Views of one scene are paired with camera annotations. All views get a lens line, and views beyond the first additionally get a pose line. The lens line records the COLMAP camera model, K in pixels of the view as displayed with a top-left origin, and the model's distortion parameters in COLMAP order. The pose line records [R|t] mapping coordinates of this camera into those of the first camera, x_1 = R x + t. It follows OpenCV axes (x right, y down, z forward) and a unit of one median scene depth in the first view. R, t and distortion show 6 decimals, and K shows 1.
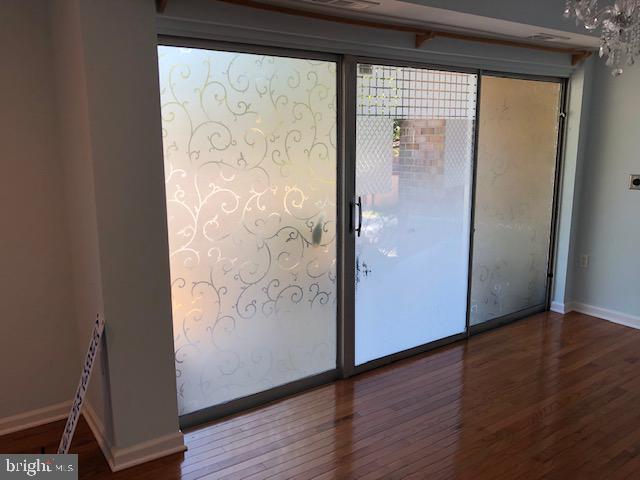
lens RADIAL K [[524.8, 0, 313.7], [0, 524.8, 237.4], [0, 0, 1]] dist [0.014860, -0.004574]
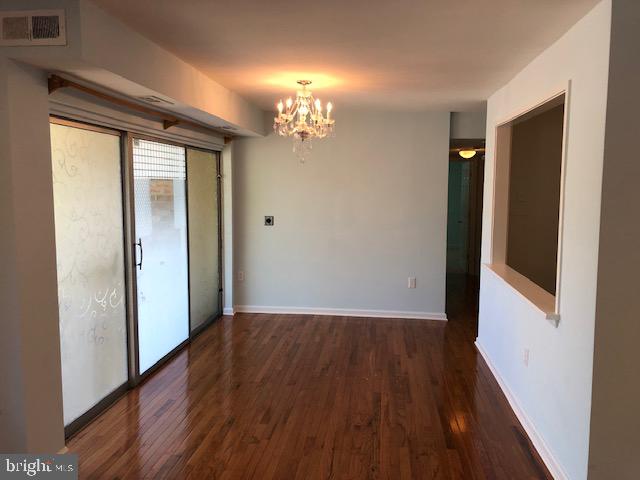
lens RADIAL K [[524.8, 0, 317.8], [0, 524.8, 236.9], [0, 0, 1]] dist [0.014860, -0.004574]
pose [[0.664697, -0.063358, 0.744421, -0.504317], [0.129180, 0.991137, -0.030989, 0.013122], [-0.735860, 0.116763, 0.666990, -0.160472]]
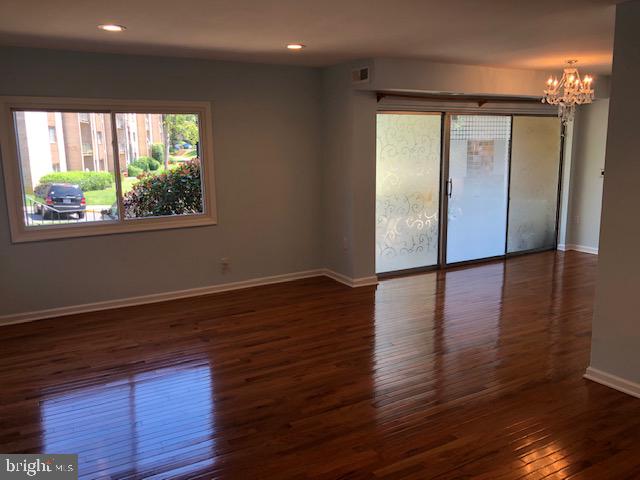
lens RADIAL K [[524.8, 0, 319.3], [0, 524.8, 235.1], [0, 0, 1]] dist [0.014860, -0.004574]
pose [[0.996544, 0.008291, -0.082650, -0.221953], [-0.009374, 0.999875, -0.012726, 0.152590], [0.082534, 0.013457, 0.996497, -0.954929]]
